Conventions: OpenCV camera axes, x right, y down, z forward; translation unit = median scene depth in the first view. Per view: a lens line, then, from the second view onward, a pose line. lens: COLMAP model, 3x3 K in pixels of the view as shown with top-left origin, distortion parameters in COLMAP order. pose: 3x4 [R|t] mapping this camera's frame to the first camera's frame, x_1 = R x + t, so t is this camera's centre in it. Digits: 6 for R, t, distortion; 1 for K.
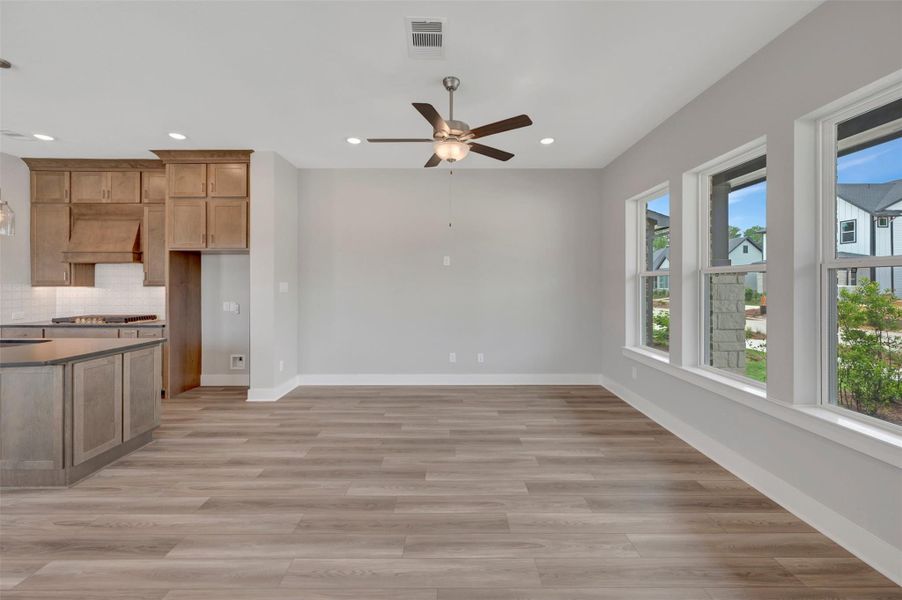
lens RADIAL K [[361.6, 0, 452.1], [0, 361.6, 282.1], [0, 0, 1]] dist [-0.000777, 0.000025]
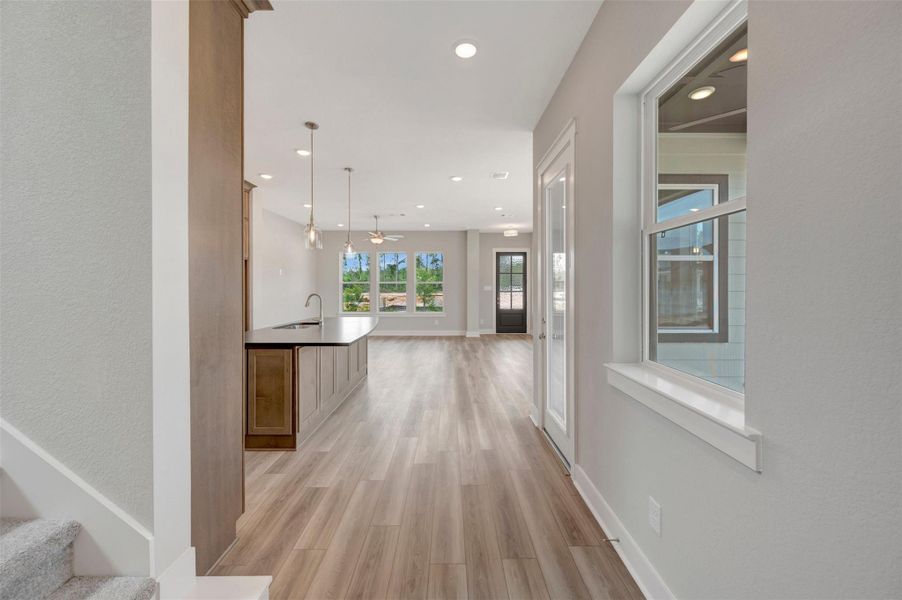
lens RADIAL K [[357.8, 0, 451.3], [0, 357.8, 292.2], [0, 0, 1]] dist [-0.000947, -0.000010]
pose [[-0.004397, -0.009816, 0.999942, -2.129909], [-0.005053, 0.999939, 0.009793, 0.014399], [-0.999978, -0.005010, -0.004447, 0.309221]]
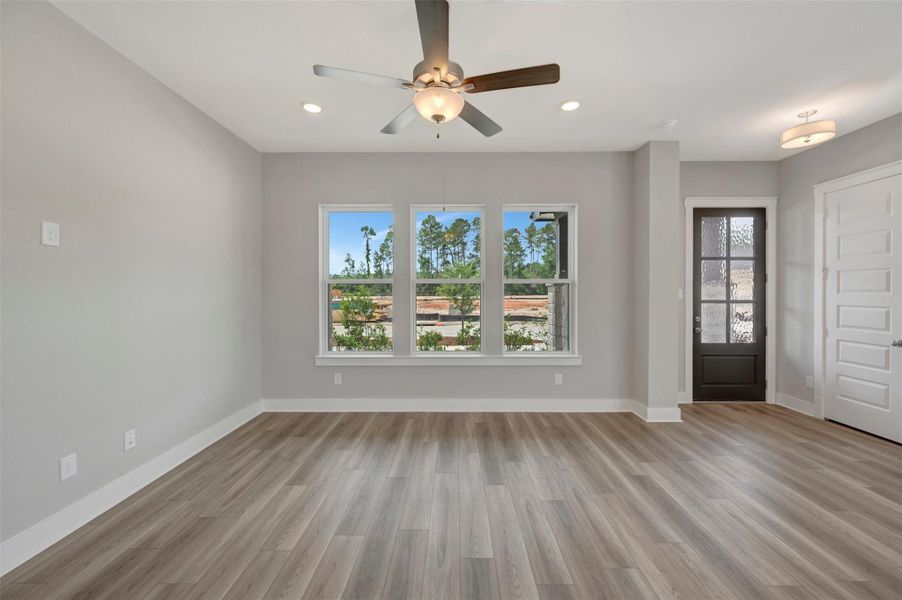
lens RADIAL K [[355.8, 0, 453.6], [0, 355.8, 293.8], [0, 0, 1]] dist [0.000538, 0.000184]
pose [[0.009084, -0.007069, 0.999934, -0.530370], [-0.004431, 0.999965, 0.007110, 0.003690], [-0.999949, -0.004495, 0.009053, 0.716978]]
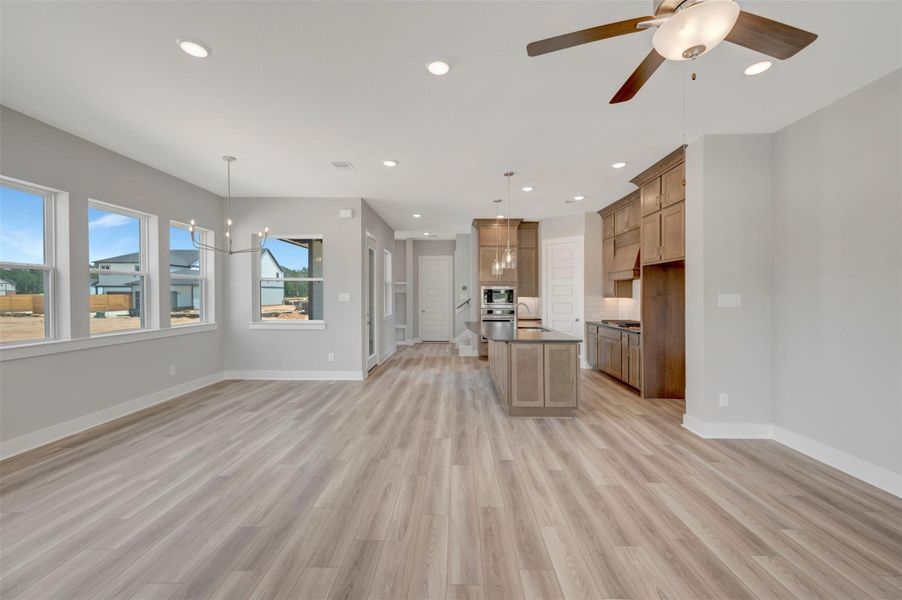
lens RADIAL K [[359.6, 0, 451.0], [0, 359.6, 300.0], [0, 0, 1]] dist [0.001843, 0.000112]
pose [[-0.019773, 0.013381, -0.999715, 0.379490], [0.001450, 0.999910, 0.013355, 0.002657], [0.999803, -0.001185, -0.019790, 0.491779]]
